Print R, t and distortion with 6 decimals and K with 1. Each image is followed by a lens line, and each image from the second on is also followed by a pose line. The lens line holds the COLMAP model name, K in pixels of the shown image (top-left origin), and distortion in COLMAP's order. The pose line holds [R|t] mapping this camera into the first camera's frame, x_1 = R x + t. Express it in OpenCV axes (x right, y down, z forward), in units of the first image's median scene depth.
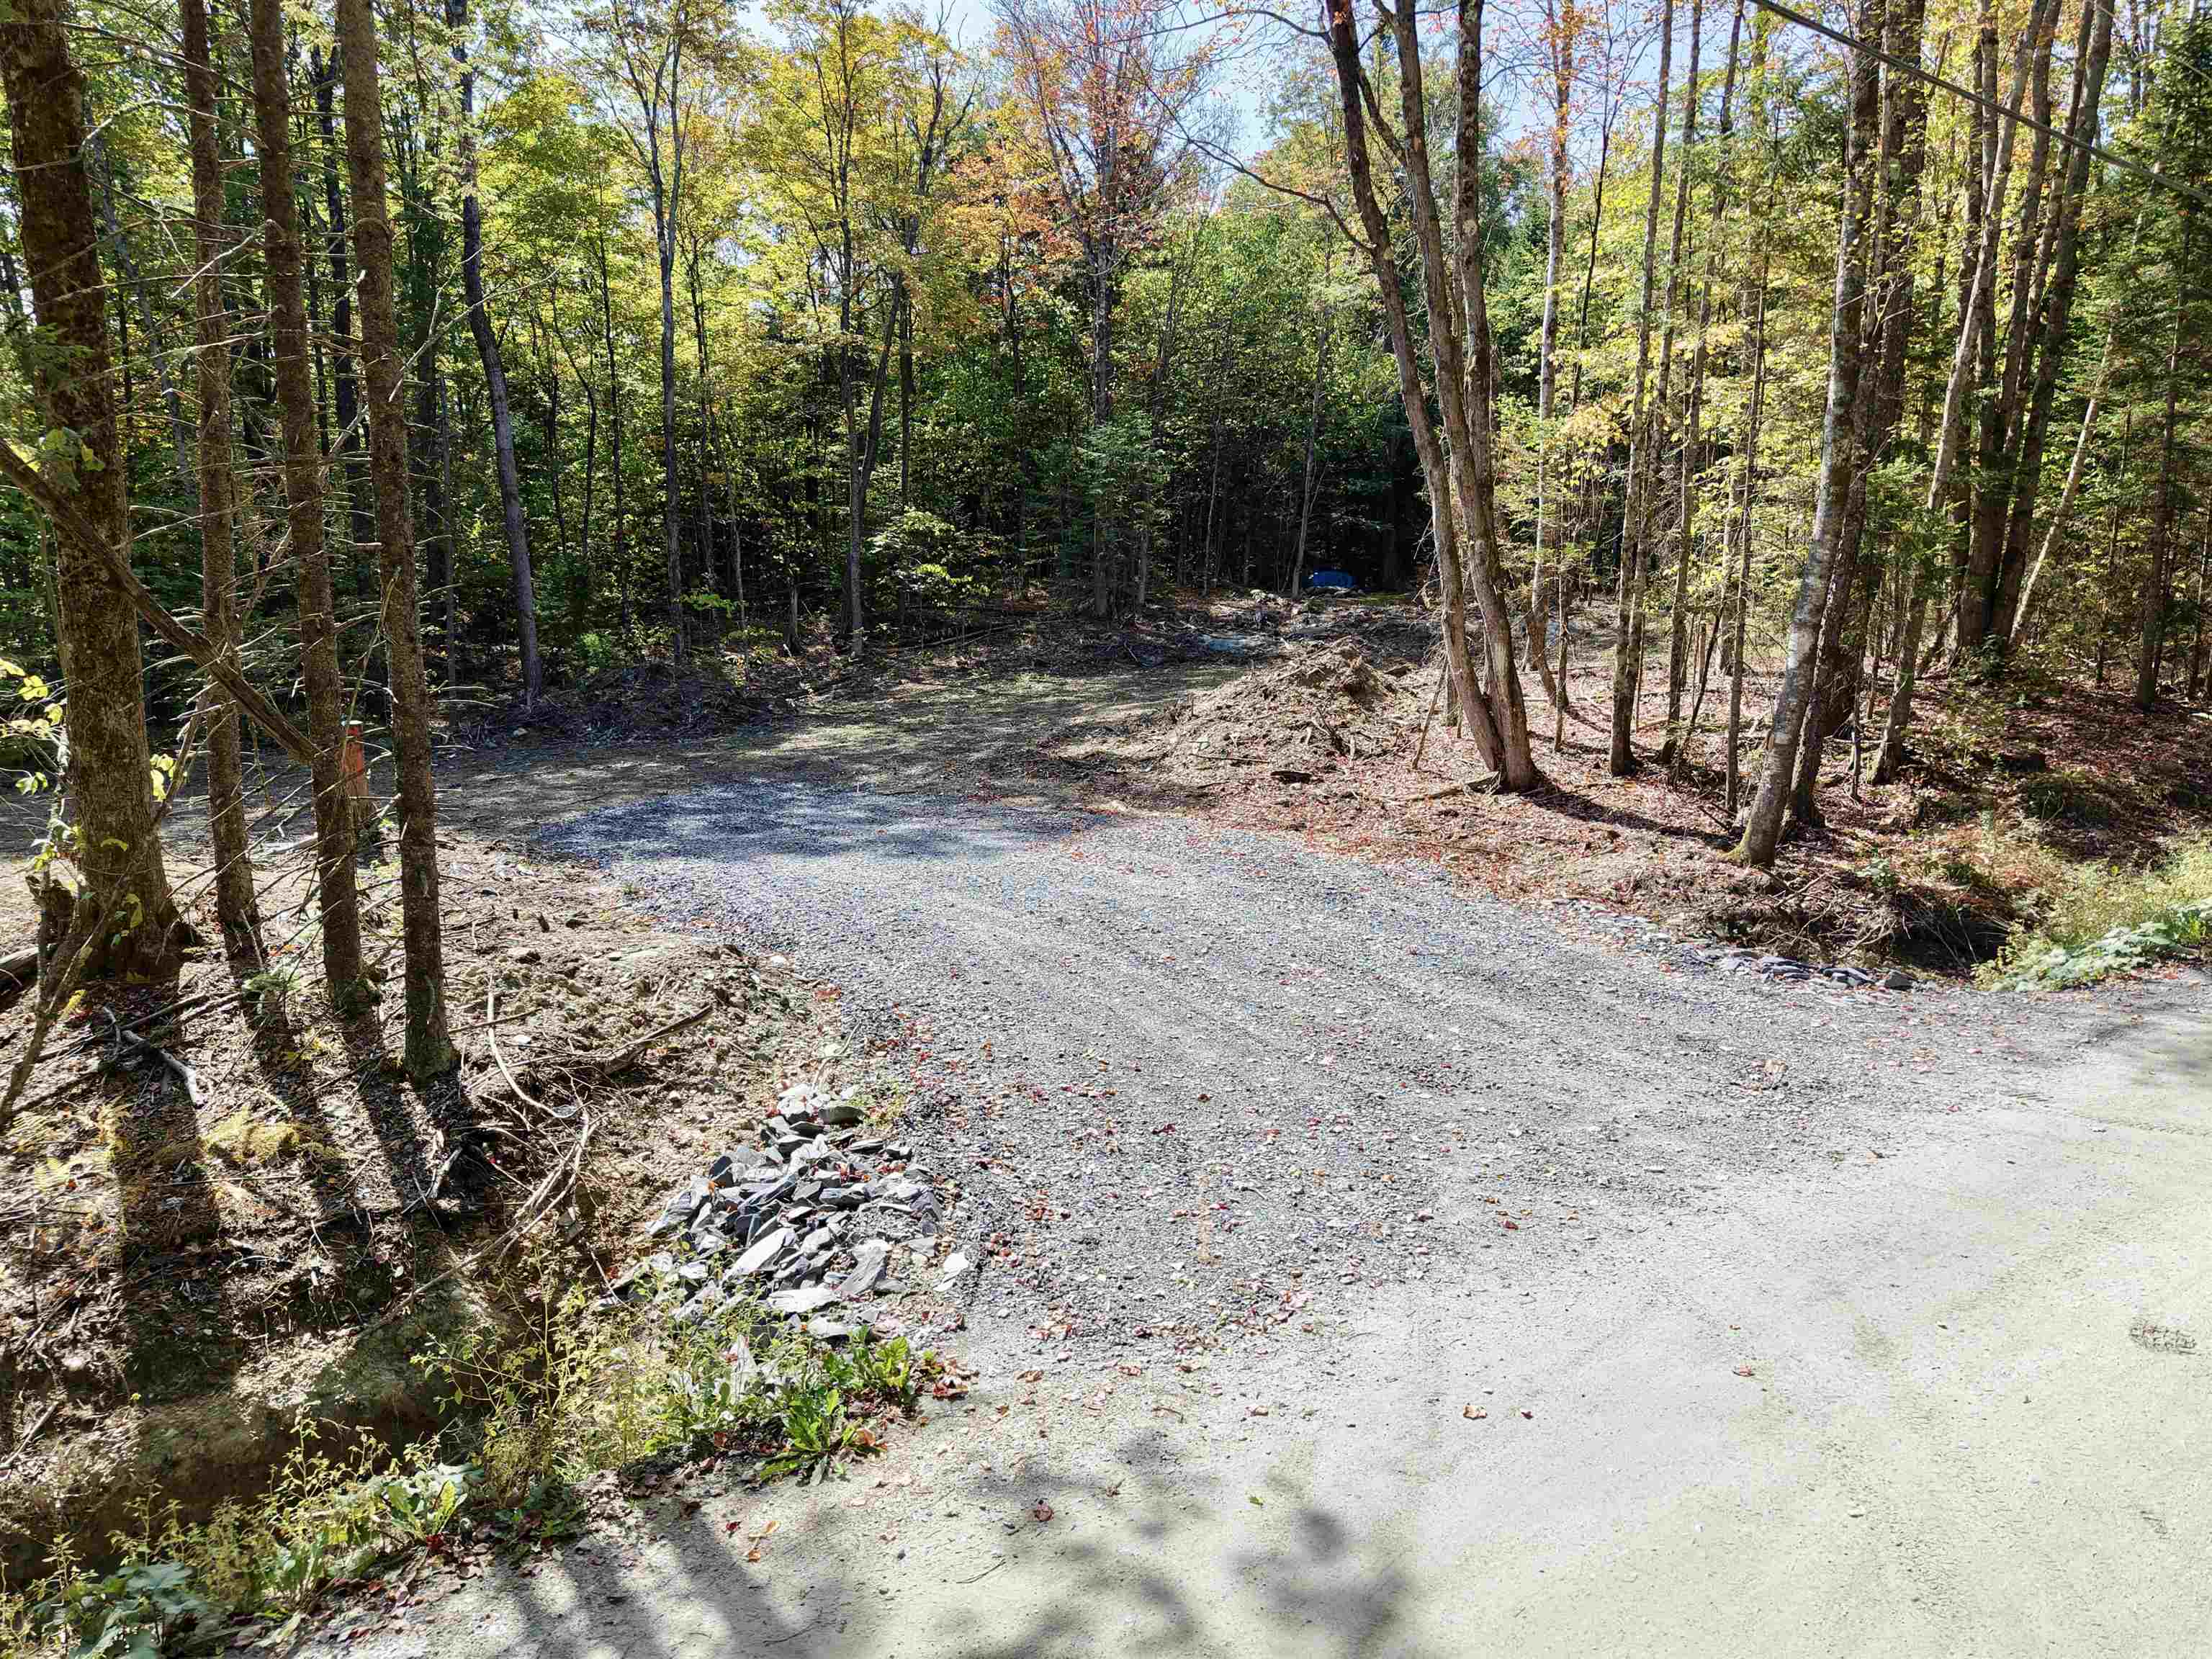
lens RADIAL K [[1496.3, 0, 1093.8], [0, 1496.3, 840.3], [0, 0, 1]] dist [0.028571, -0.021288]
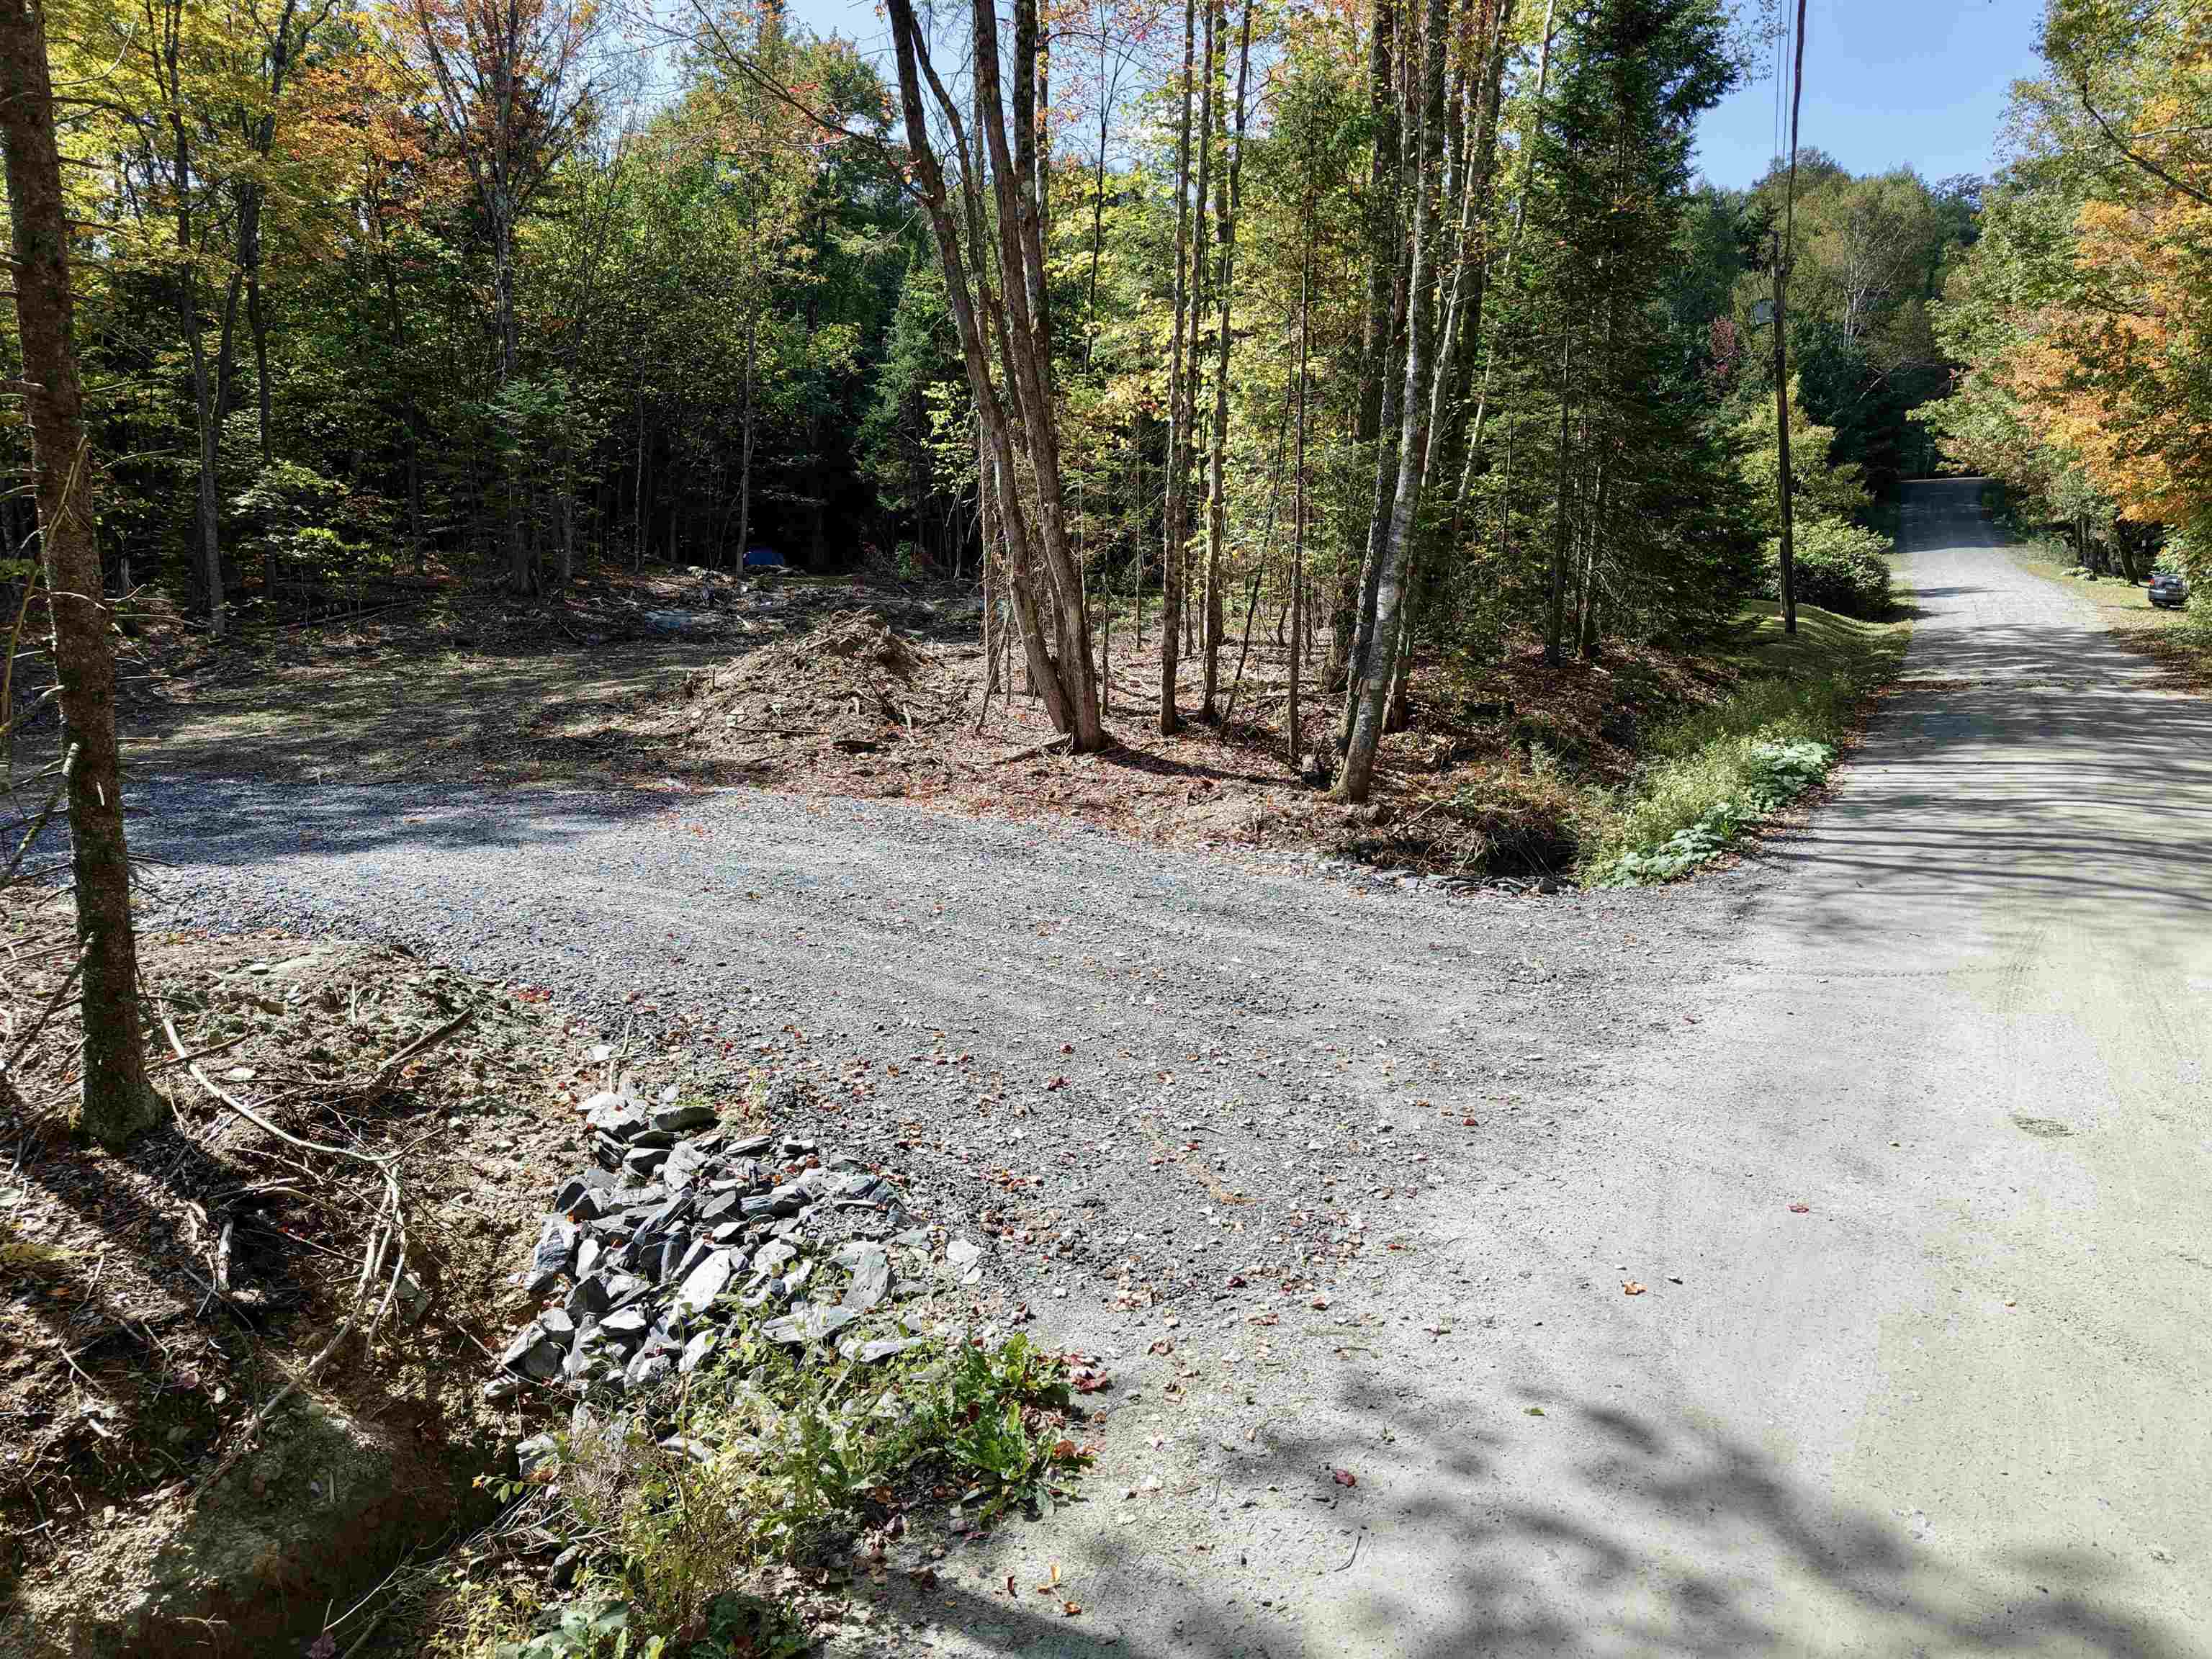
lens RADIAL K [[1496.3, 0, 1106.8], [0, 1496.3, 835.5], [0, 0, 1]] dist [0.028571, -0.021288]
pose [[0.911017, -0.055978, 0.408551, -0.184703], [0.055668, 0.998369, 0.012662, 0.018523], [-0.408593, 0.011208, 0.912648, 0.089676]]
